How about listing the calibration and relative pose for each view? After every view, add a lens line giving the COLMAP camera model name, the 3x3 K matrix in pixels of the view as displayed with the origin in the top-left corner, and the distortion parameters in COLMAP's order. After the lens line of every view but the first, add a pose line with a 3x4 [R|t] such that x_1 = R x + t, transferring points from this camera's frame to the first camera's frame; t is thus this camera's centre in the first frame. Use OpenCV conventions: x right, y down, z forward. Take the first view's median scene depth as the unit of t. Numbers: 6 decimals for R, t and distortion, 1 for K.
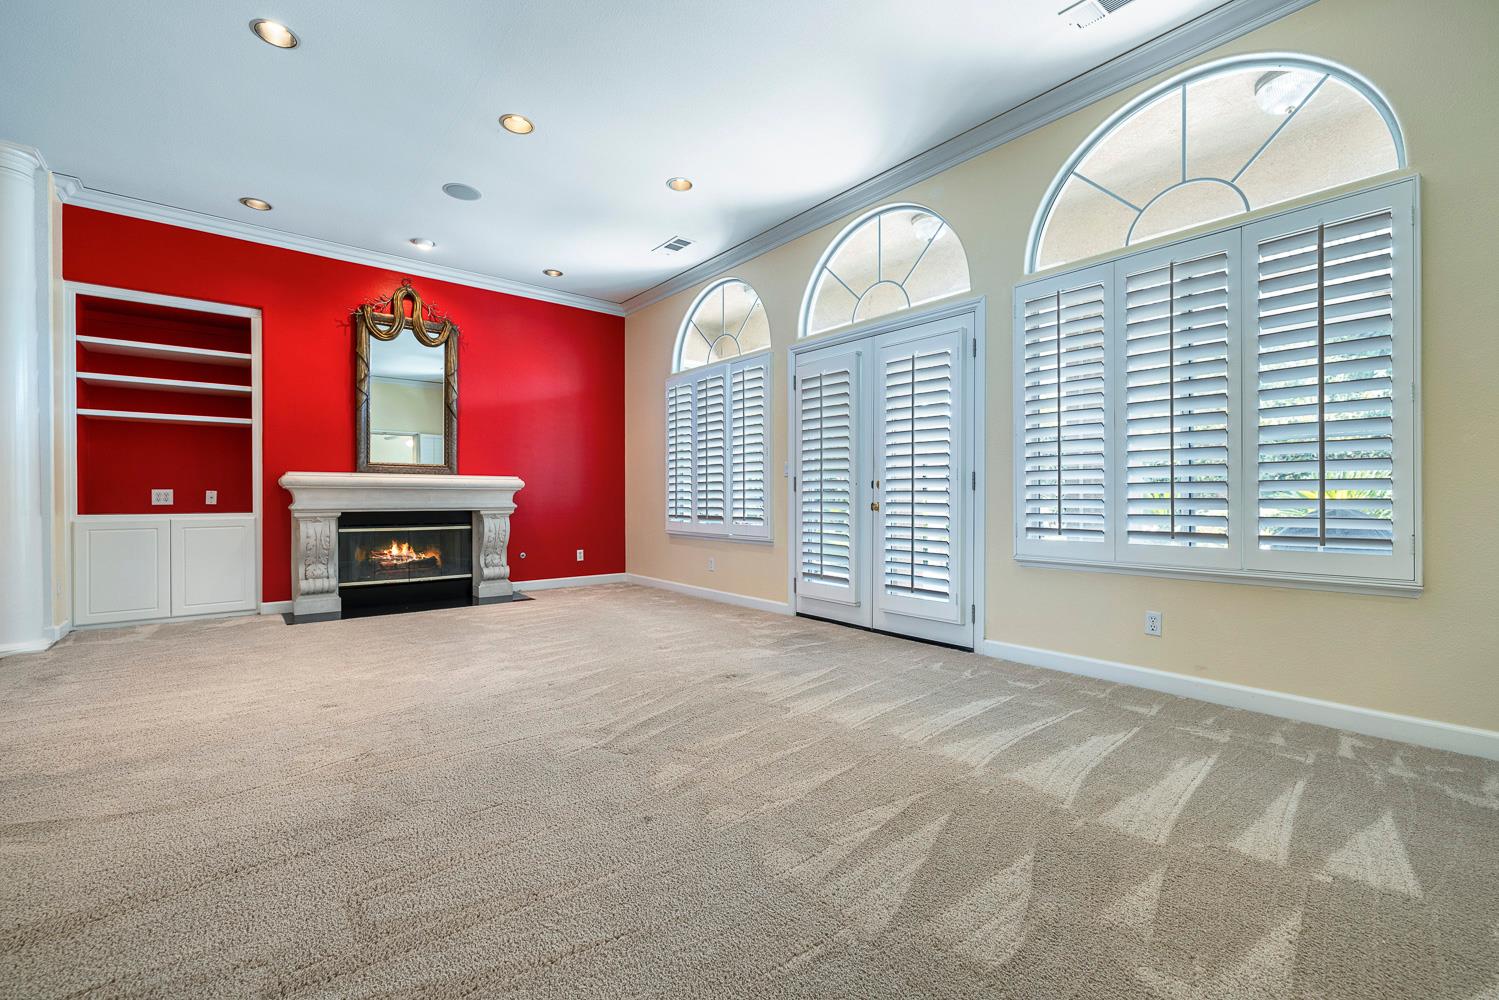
lens RADIAL K [[638.5, 0, 753.5], [0, 638.5, 491.8], [0, 0, 1]] dist [0.004428, 0.000639]
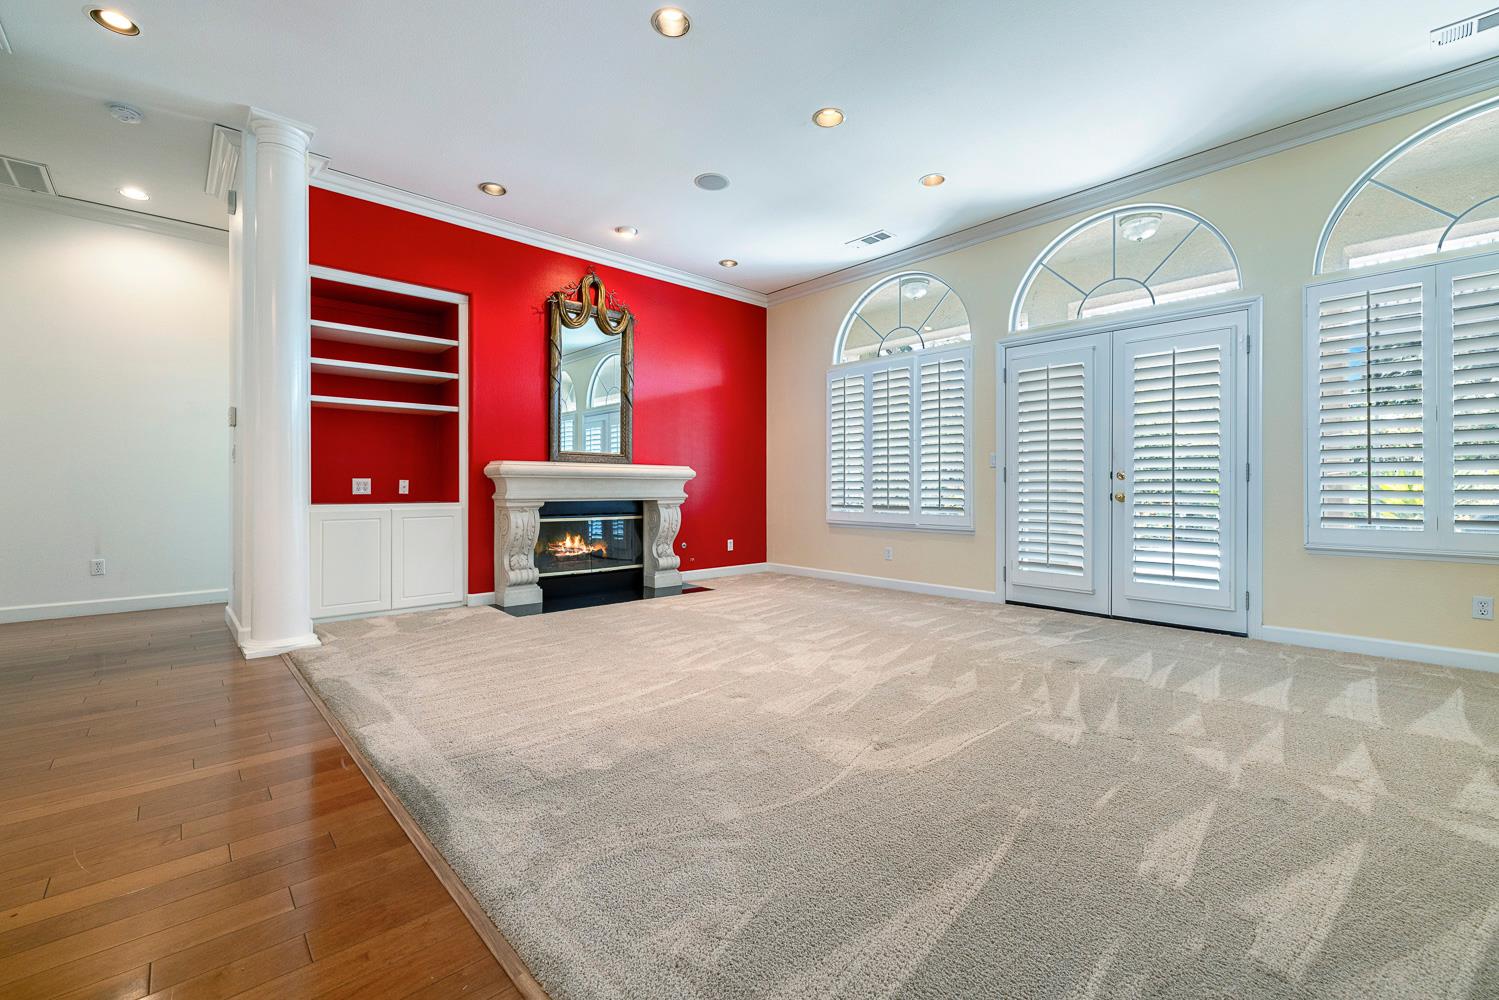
lens RADIAL K [[634.7, 0, 754.7], [0, 634.7, 477.1], [0, 0, 1]] dist [0.002524, 0.000275]
pose [[0.998630, 0.002424, 0.052264, -0.360043], [-0.002053, 0.999972, -0.007144, 0.000060], [-0.052280, 0.007027, 0.998608, 0.006176]]
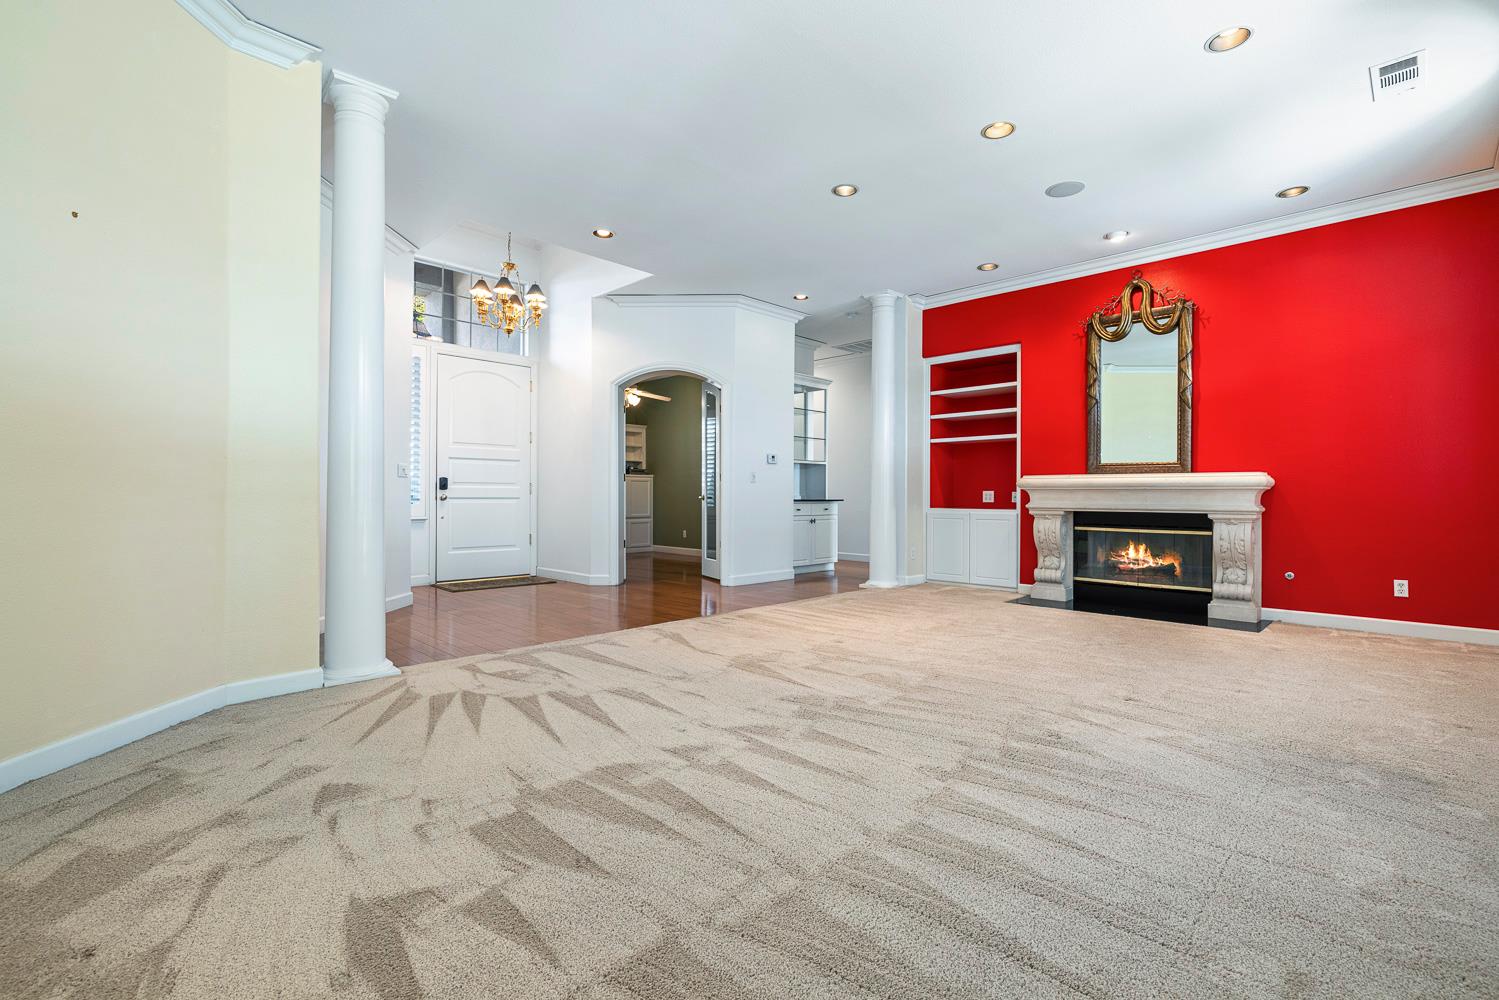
lens RADIAL K [[674.2, 0, 749.5], [0, 674.2, 500.0], [0, 0, 1]] dist [-0.003230, -0.000324]
pose [[0.092320, 0.008117, -0.995696, 0.439445], [0.002440, 0.999962, 0.008378, 0.002123], [0.995726, -0.003203, 0.092297, 0.345593]]
